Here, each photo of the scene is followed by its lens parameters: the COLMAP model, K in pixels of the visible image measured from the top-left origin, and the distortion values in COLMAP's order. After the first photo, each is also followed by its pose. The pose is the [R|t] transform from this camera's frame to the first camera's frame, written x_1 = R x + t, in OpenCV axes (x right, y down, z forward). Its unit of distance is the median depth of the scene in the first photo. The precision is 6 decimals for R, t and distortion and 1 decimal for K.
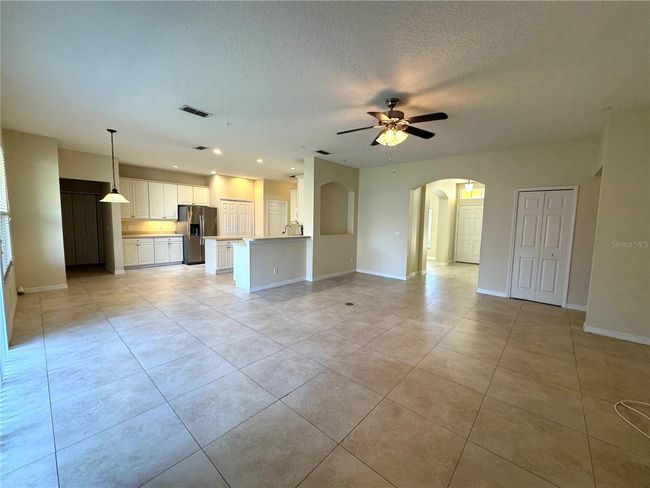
lens RADIAL K [[259.6, 0, 326.4], [0, 259.6, 243.9], [0, 0, 1]] dist [-0.002030, 0.000098]
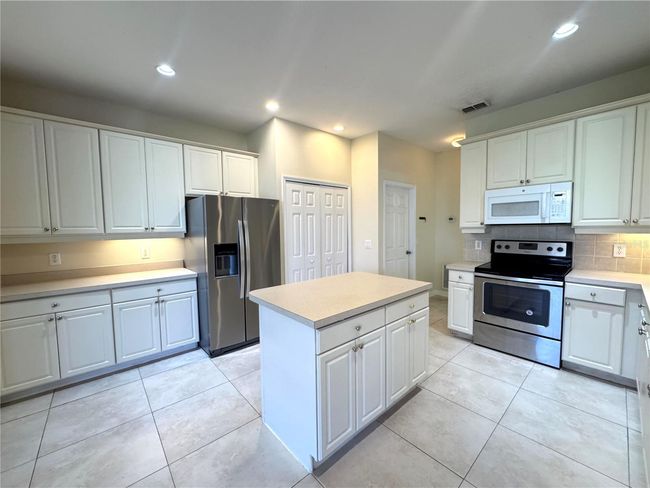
lens RADIAL K [[259.6, 0, 322.9], [0, 259.6, 241.7], [0, 0, 1]] dist [-0.002030, 0.000098]
pose [[0.991313, -0.029628, -0.128145, -0.317658], [0.024793, 0.998925, -0.039164, -0.060438], [0.129168, 0.035647, 0.990982, 0.639757]]
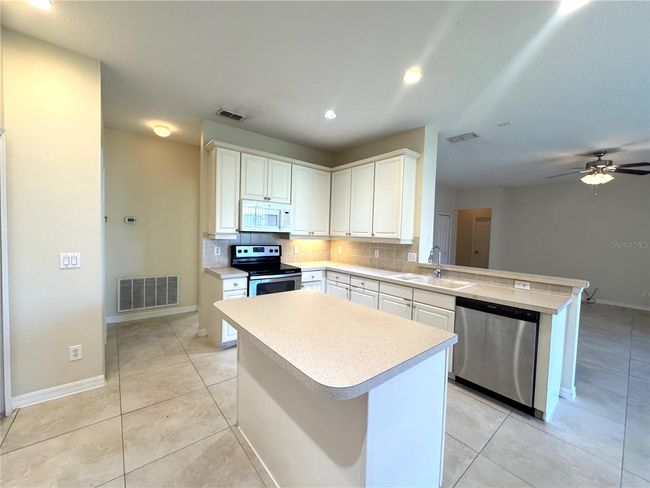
lens RADIAL K [[259.6, 0, 324.8], [0, 259.6, 242.3], [0, 0, 1]] dist [-0.002030, 0.000098]
pose [[0.152588, -0.051199, 0.986963, -0.515703], [0.064450, 0.997047, 0.041758, -0.086249], [-0.986186, 0.057238, 0.155437, 0.858446]]
